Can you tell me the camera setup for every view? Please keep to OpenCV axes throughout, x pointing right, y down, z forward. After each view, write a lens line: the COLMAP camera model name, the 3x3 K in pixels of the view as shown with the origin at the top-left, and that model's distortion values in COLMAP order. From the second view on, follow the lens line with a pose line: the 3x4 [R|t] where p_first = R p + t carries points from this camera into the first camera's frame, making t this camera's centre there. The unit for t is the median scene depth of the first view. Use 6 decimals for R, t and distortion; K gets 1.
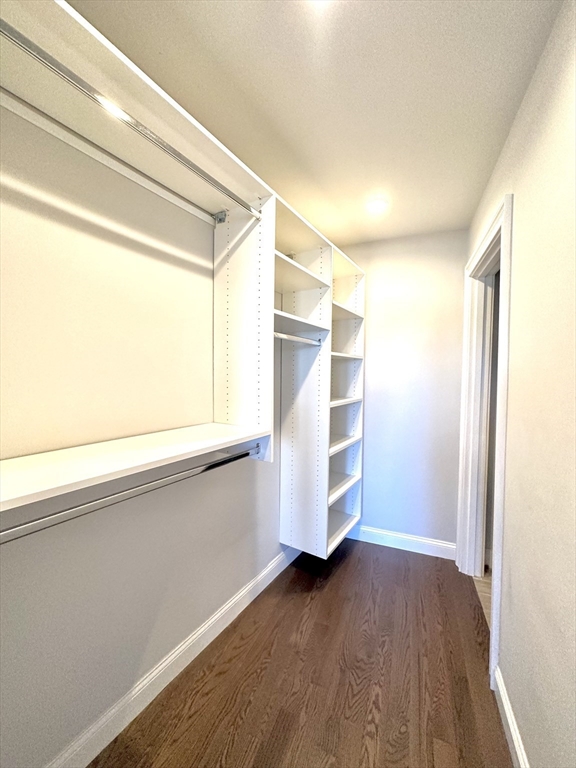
lens RADIAL K [[305.8, 0, 282.2], [0, 305.8, 385.0], [0, 0, 1]] dist [-0.005186, 0.000940]
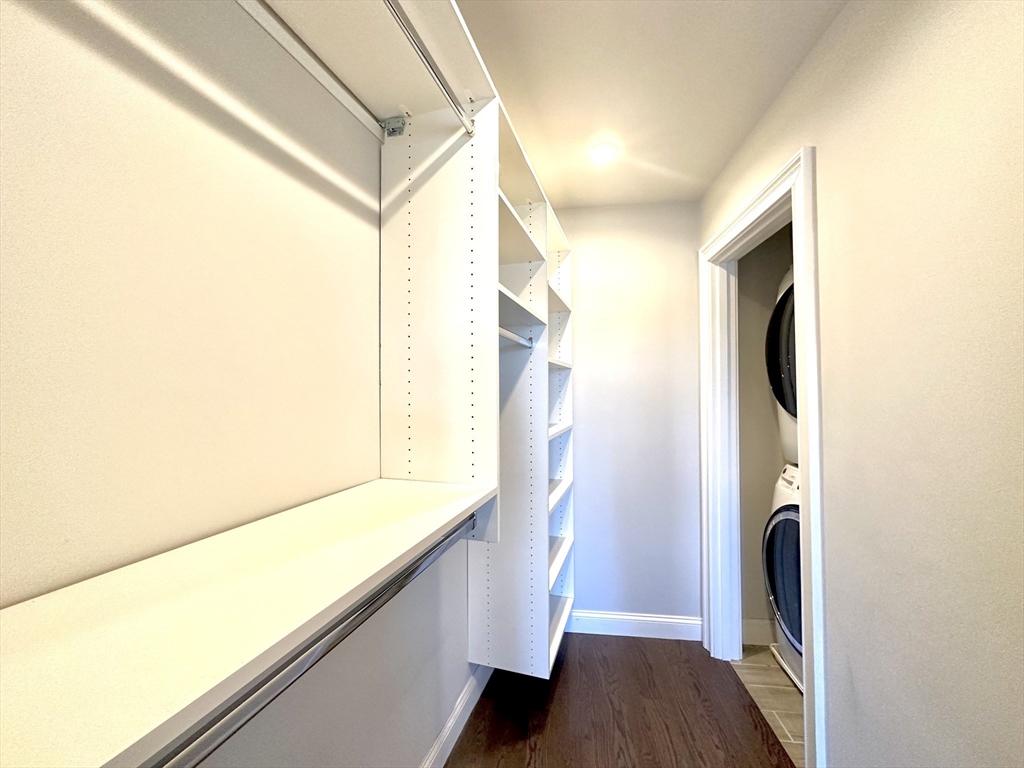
lens RADIAL K [[407.7, 0, 505.4], [0, 407.7, 385.9], [0, 0, 1]] dist [-0.005186, 0.000940]
pose [[0.965975, -0.012387, 0.258338, -0.159888], [0.025666, 0.998513, -0.048096, -0.005260], [-0.257358, 0.053090, 0.964857, 0.169480]]
